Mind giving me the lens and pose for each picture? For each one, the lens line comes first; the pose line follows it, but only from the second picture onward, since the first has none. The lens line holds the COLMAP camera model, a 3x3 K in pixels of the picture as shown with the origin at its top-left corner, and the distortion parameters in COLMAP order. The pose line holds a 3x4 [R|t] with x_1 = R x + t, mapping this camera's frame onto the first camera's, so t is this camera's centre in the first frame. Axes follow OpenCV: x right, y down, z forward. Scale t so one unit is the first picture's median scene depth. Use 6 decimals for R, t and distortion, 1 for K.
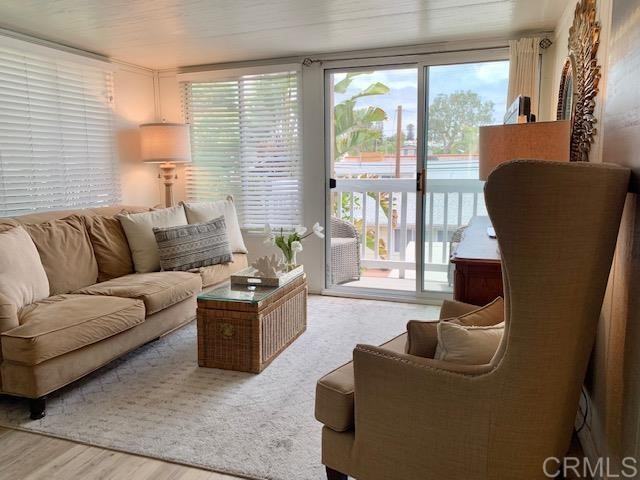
lens RADIAL K [[491.0, 0, 318.7], [0, 491.0, 242.0], [0, 0, 1]] dist [0.027329, -0.028617]
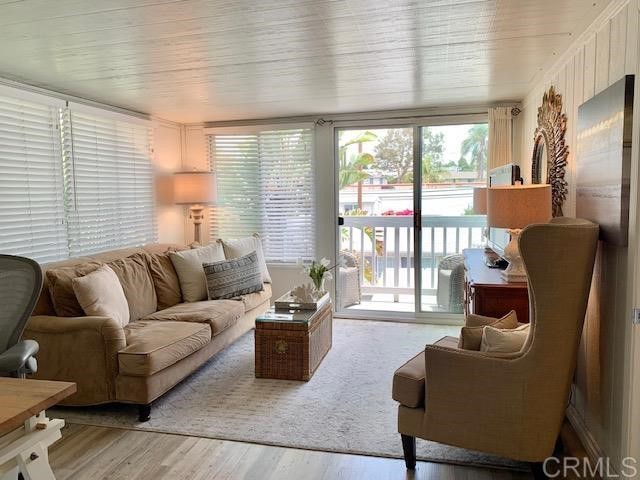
lens RADIAL K [[491.0, 0, 318.6], [0, 491.0, 238.4], [0, 0, 1]] dist [0.027329, -0.028617]
pose [[0.996060, -0.012926, 0.087735, -0.159641], [0.018419, 0.997901, -0.062087, -0.009014], [-0.086749, 0.063459, 0.994207, -0.194849]]
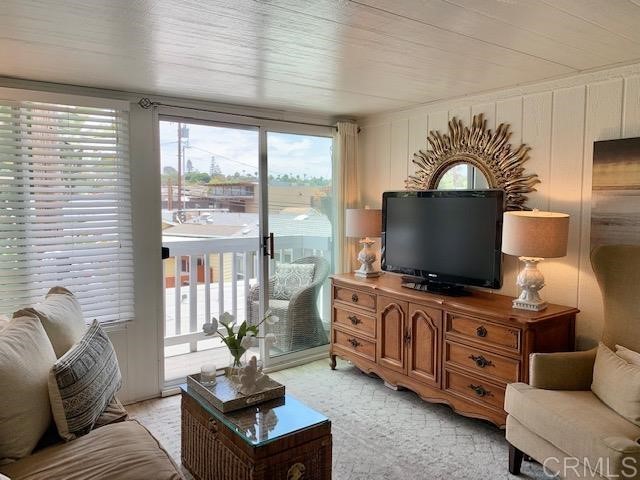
lens RADIAL K [[491.0, 0, 323.1], [0, 491.0, 238.0], [0, 0, 1]] dist [0.027329, -0.028617]
pose [[0.558706, -0.051490, 0.827766, -0.610311], [0.116438, 0.993056, -0.016819, -0.124602], [-0.821151, 0.105781, 0.560822, 0.416060]]
